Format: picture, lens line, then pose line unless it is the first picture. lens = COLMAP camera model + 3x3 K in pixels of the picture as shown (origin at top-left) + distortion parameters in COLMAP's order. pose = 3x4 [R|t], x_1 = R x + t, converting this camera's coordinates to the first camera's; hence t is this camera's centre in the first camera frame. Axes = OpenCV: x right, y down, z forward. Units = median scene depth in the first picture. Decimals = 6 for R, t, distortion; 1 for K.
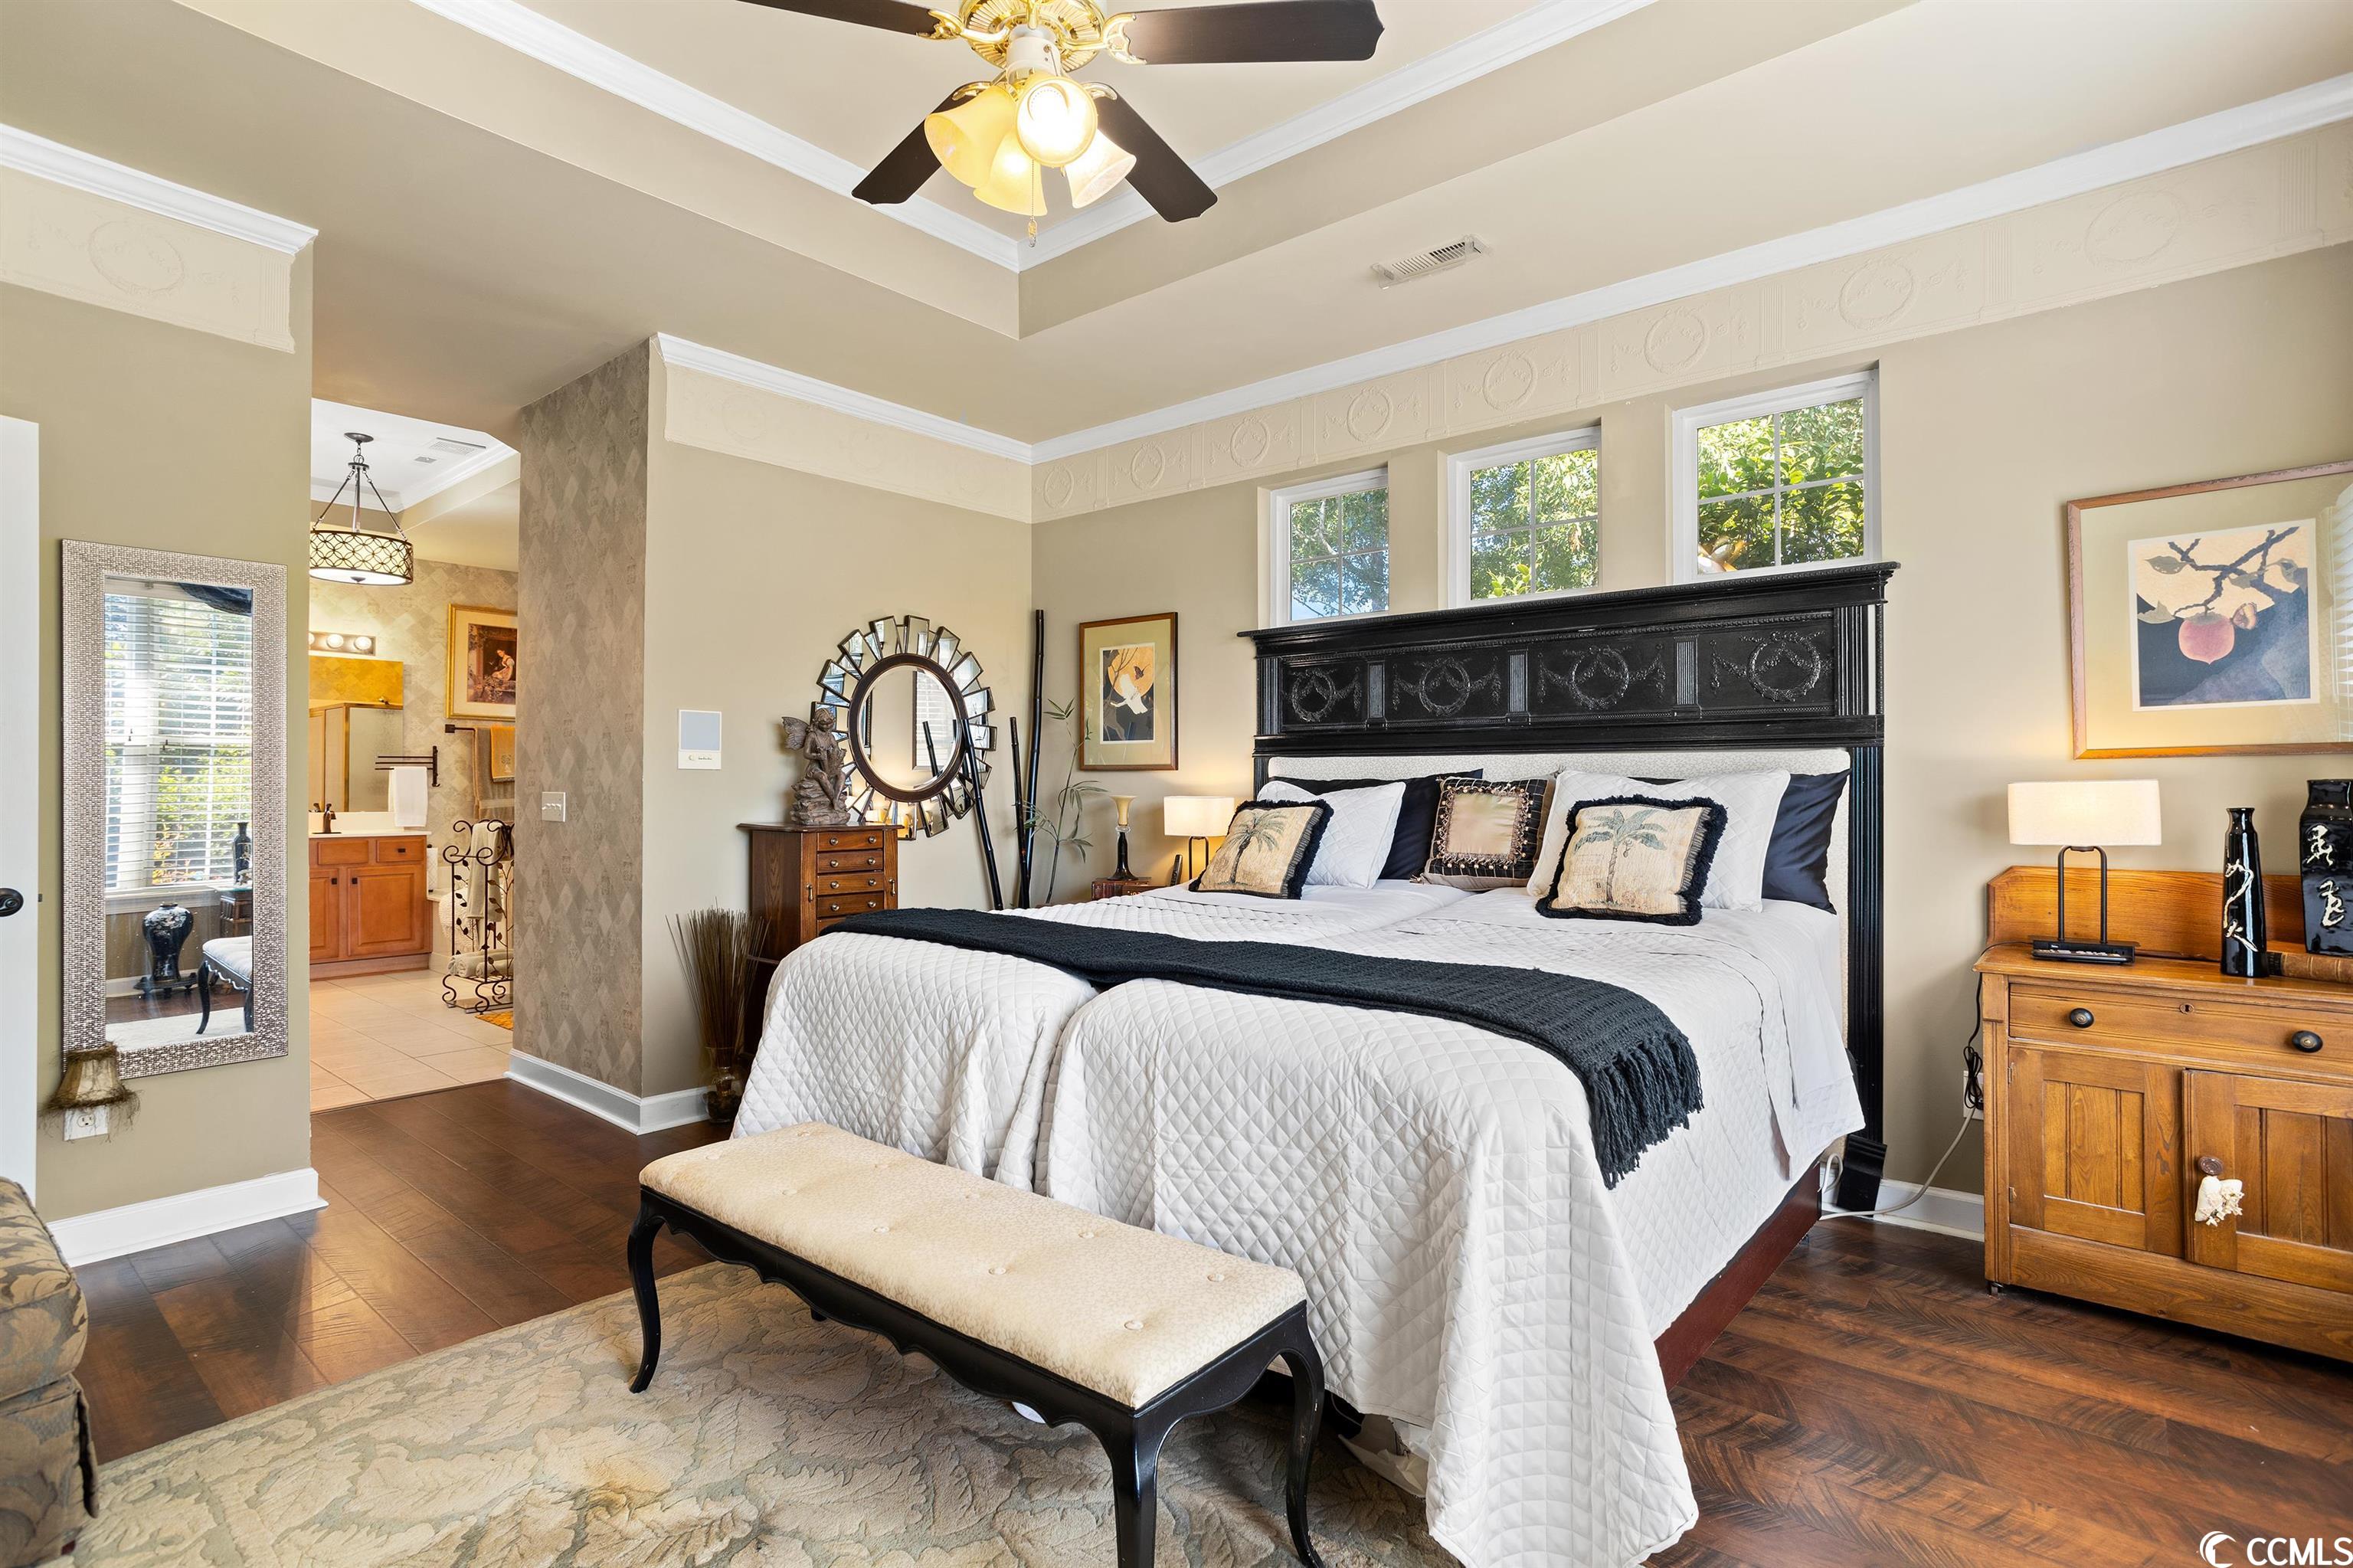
lens RADIAL K [[1139.1, 0, 1171.3], [0, 1139.1, 775.3], [0, 0, 1]] dist [-0.035313, 0.016192]
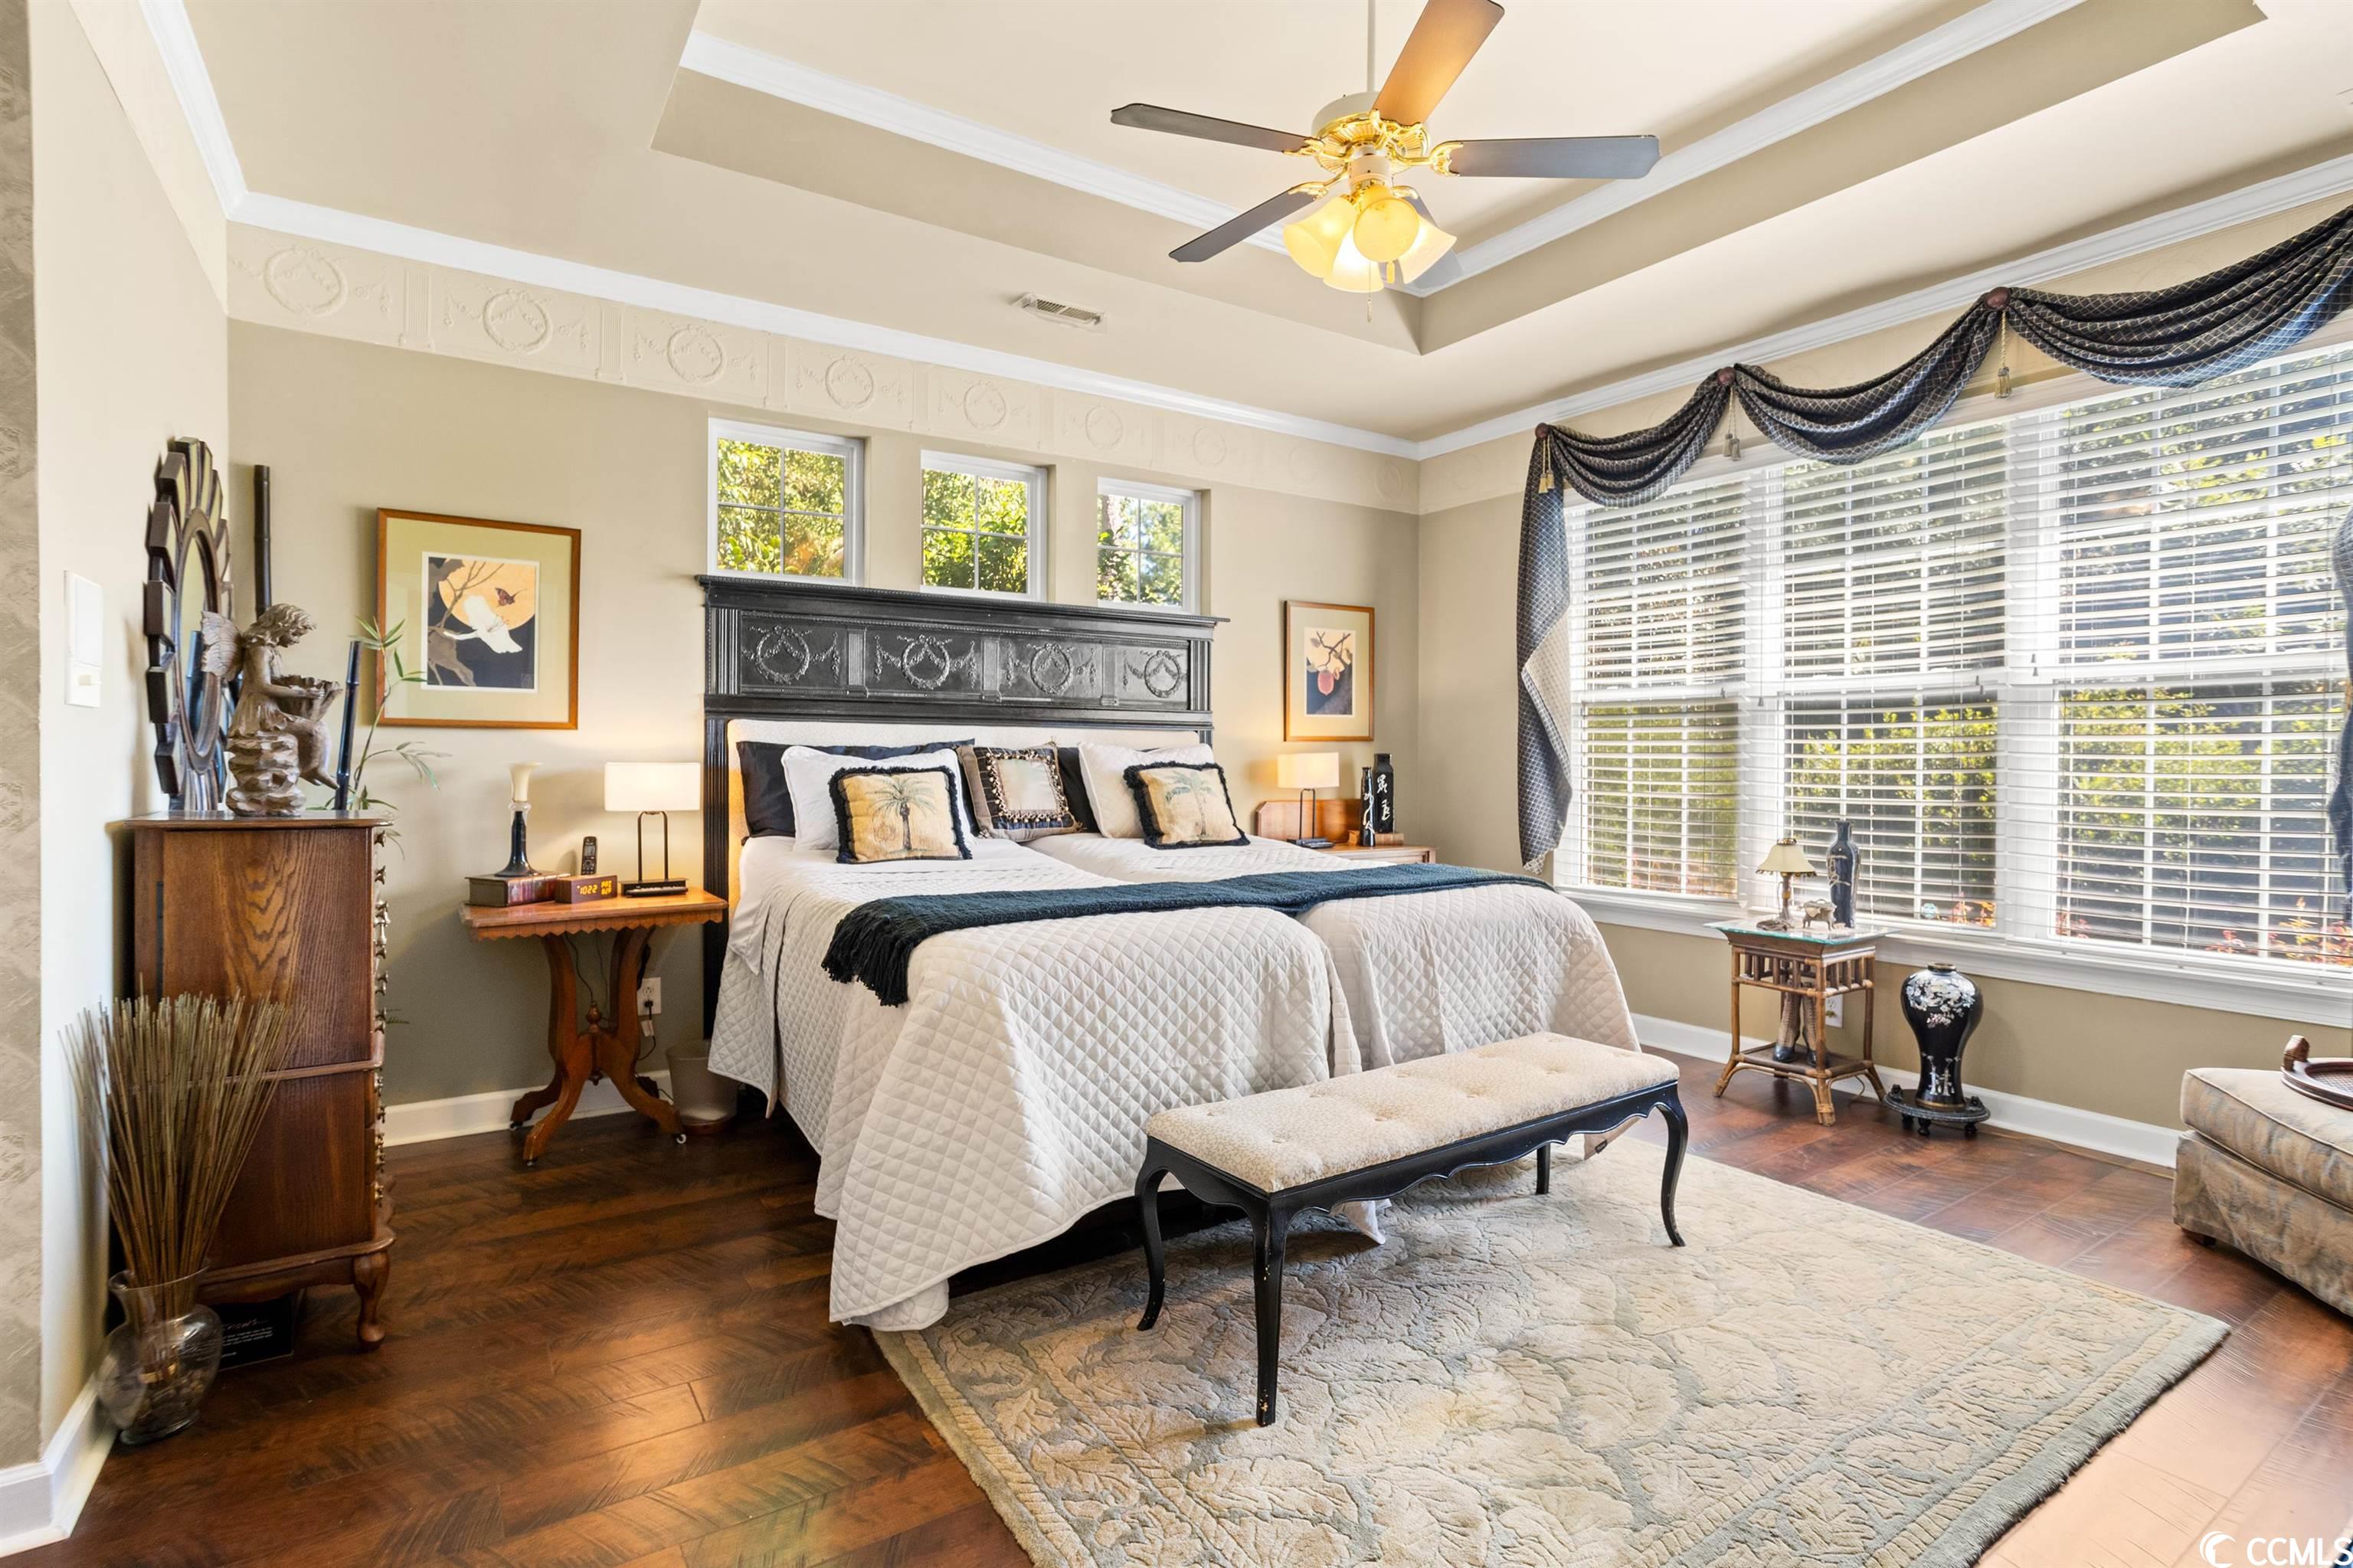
lens RADIAL K [[1139.1, 0, 1172.7], [0, 1139.1, 772.6], [0, 0, 1]] dist [-0.035313, 0.016192]
pose [[0.294090, -0.008362, 0.955741, -0.727893], [-0.014798, 0.999802, 0.013301, 0.009868], [-0.955663, -0.018055, 0.293908, 0.438114]]
